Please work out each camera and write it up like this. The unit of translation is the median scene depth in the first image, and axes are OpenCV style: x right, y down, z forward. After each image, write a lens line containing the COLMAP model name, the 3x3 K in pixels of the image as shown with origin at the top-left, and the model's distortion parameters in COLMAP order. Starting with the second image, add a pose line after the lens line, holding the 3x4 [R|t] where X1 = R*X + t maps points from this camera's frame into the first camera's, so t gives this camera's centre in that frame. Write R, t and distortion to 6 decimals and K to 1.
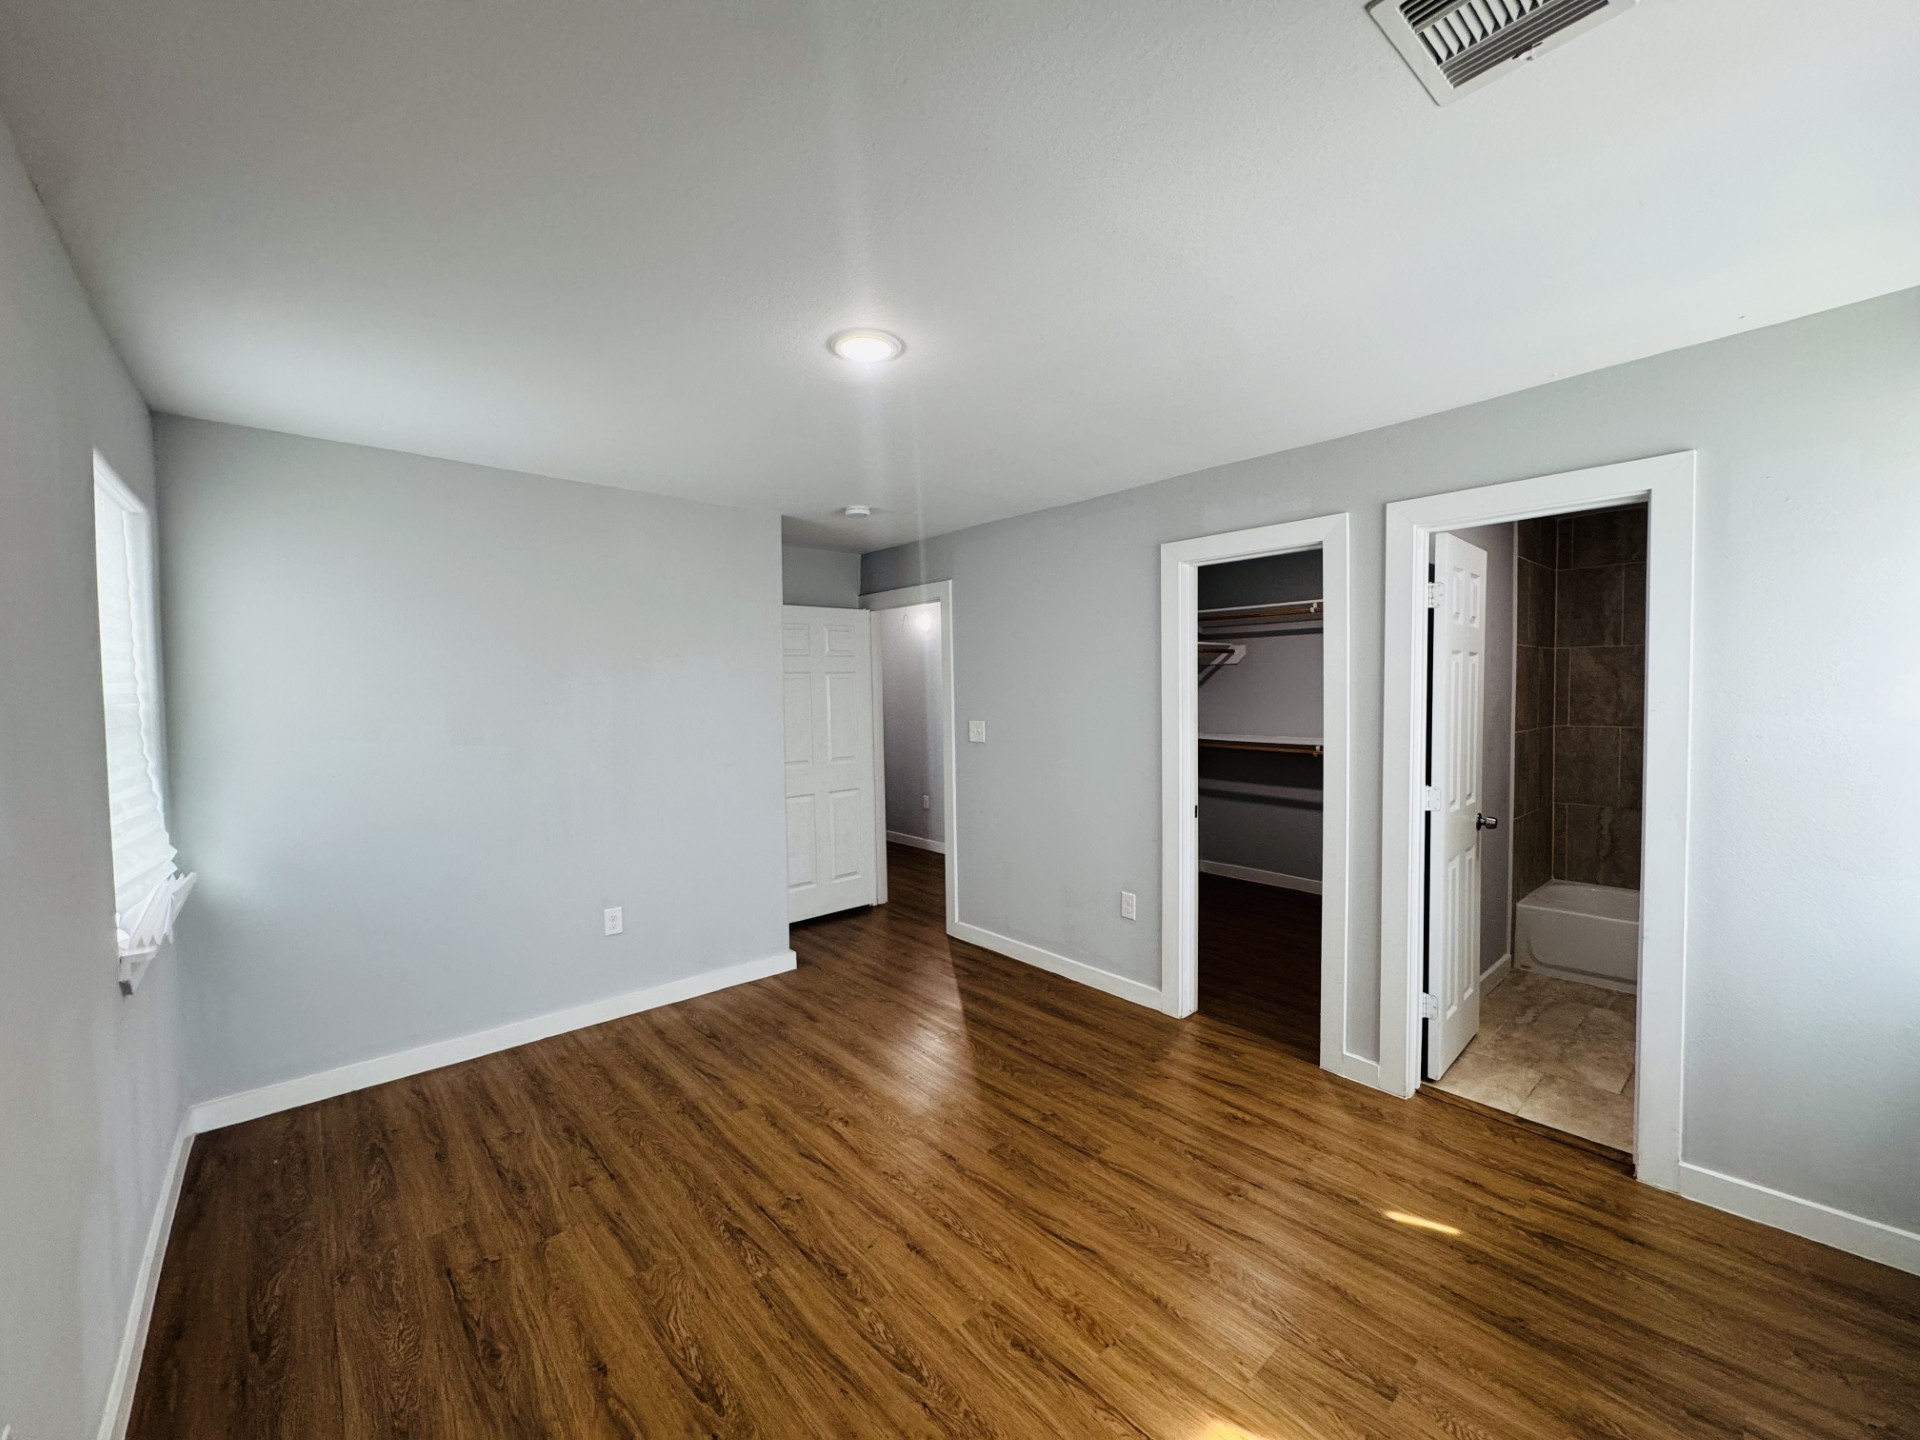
lens RADIAL K [[759.6, 0, 960.0], [0, 759.6, 720.0], [0, 0, 1]] dist [-0.001811, -0.000095]
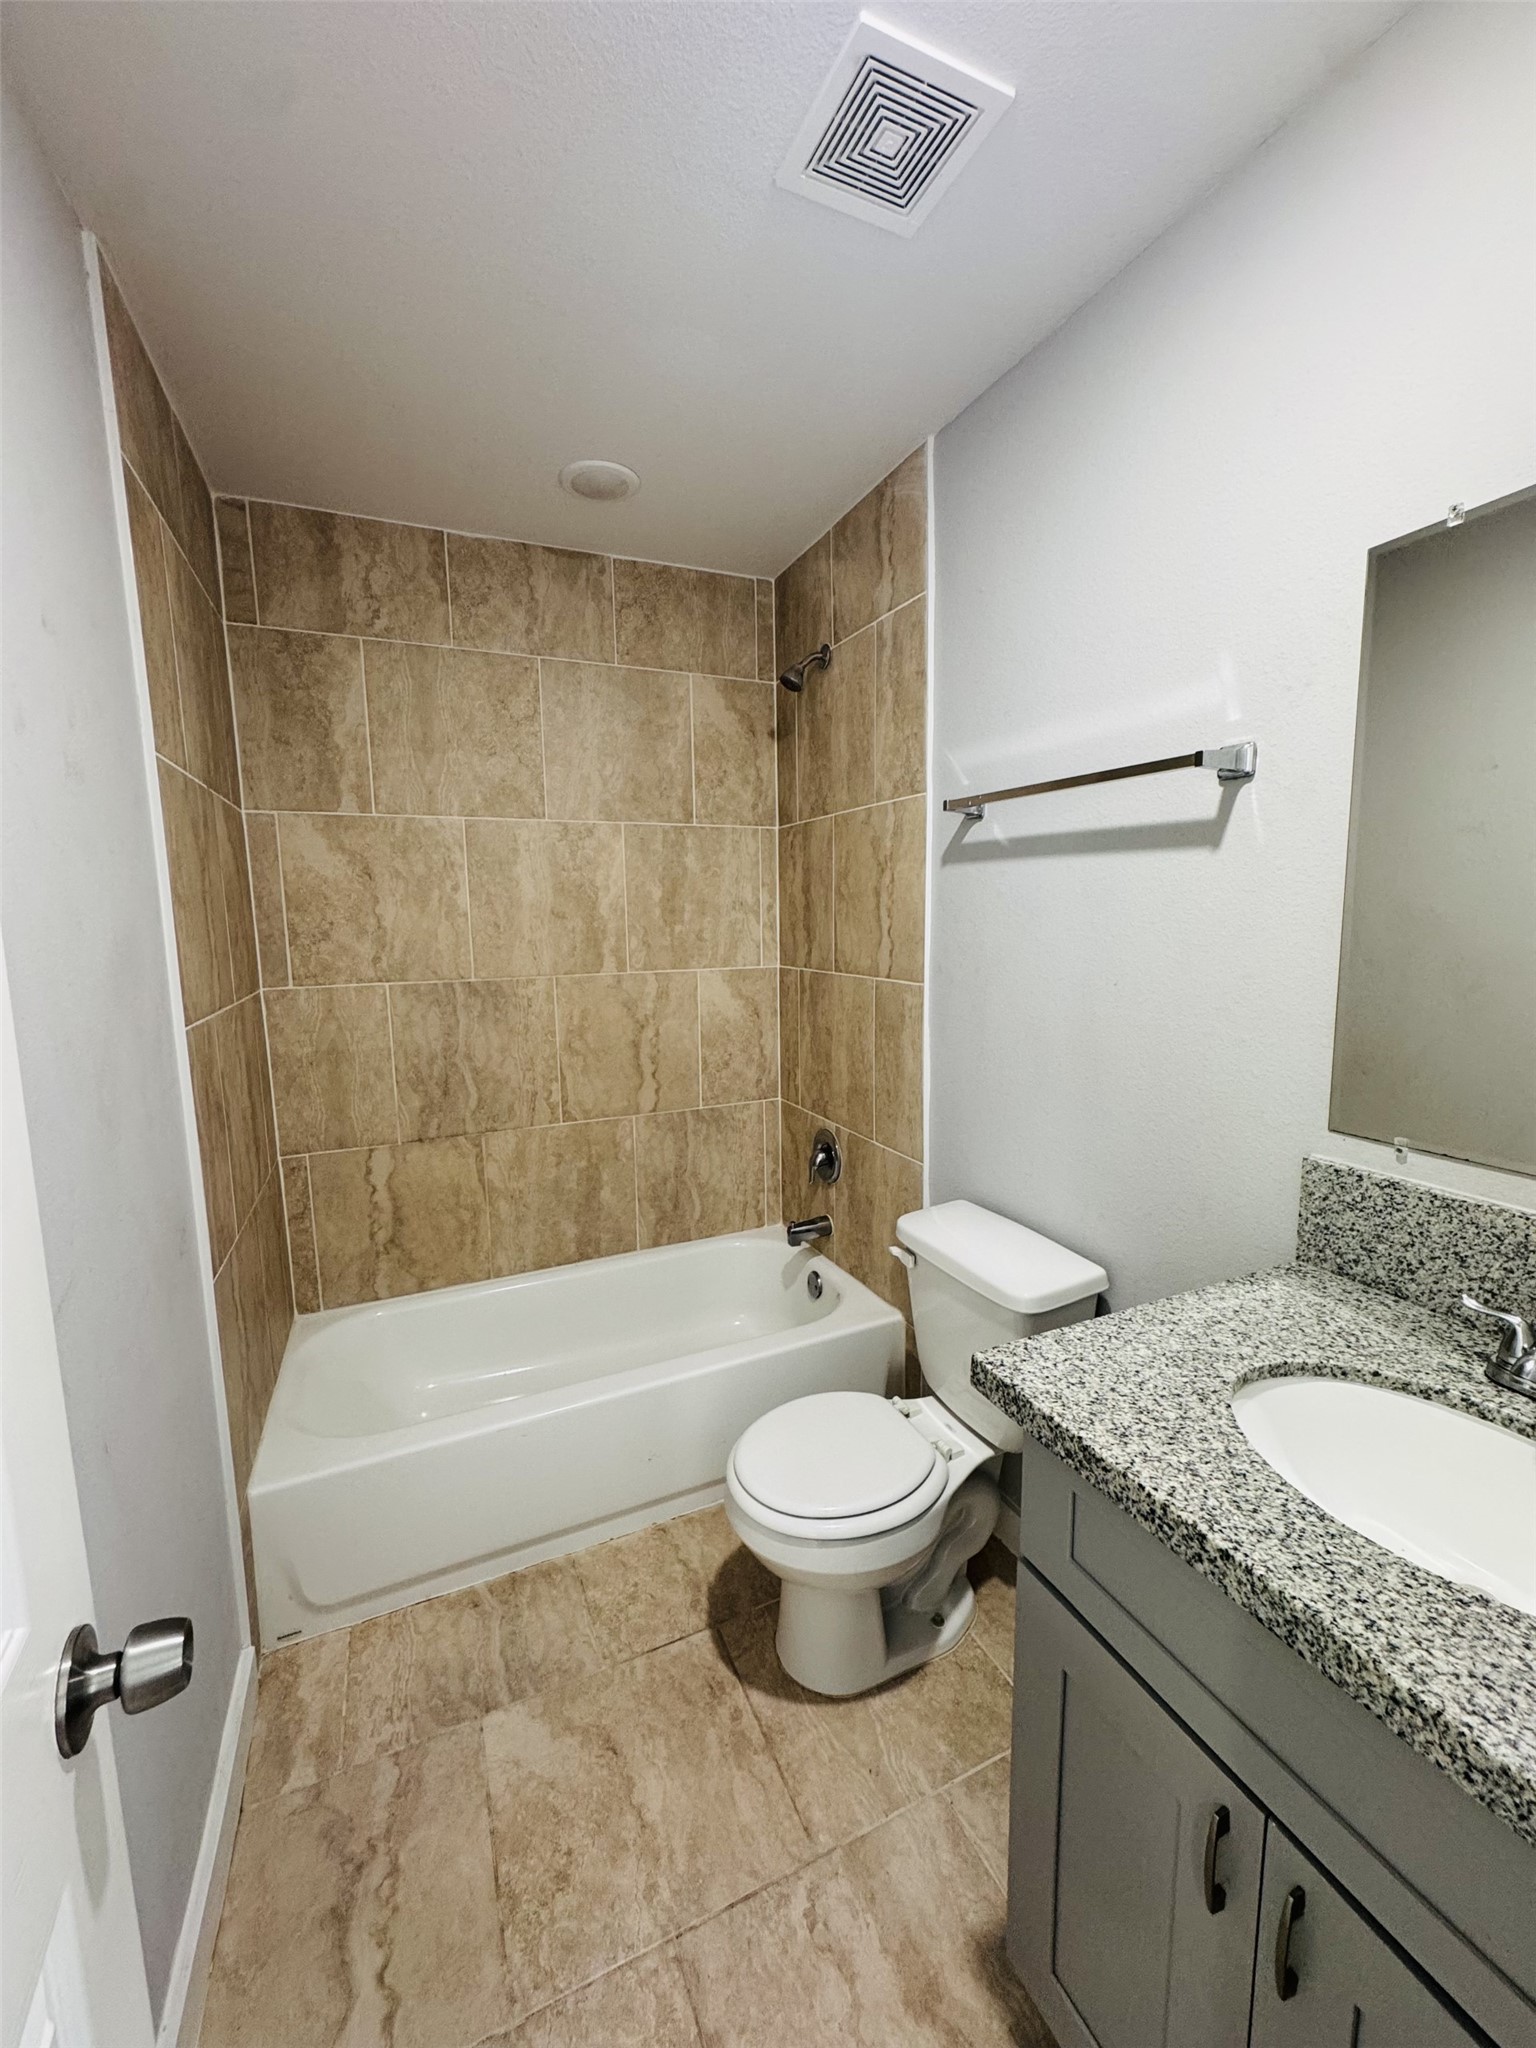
lens RADIAL K [[810.3, 0, 768.0], [0, 810.3, 1024.0], [0, 0, 1]] dist [-0.001811, -0.000095]
pose [[0.286849, -0.121837, 0.950197, 0.435759], [0.044708, 0.992501, 0.113764, -0.013576], [-0.956932, 0.009849, 0.290145, 0.607031]]
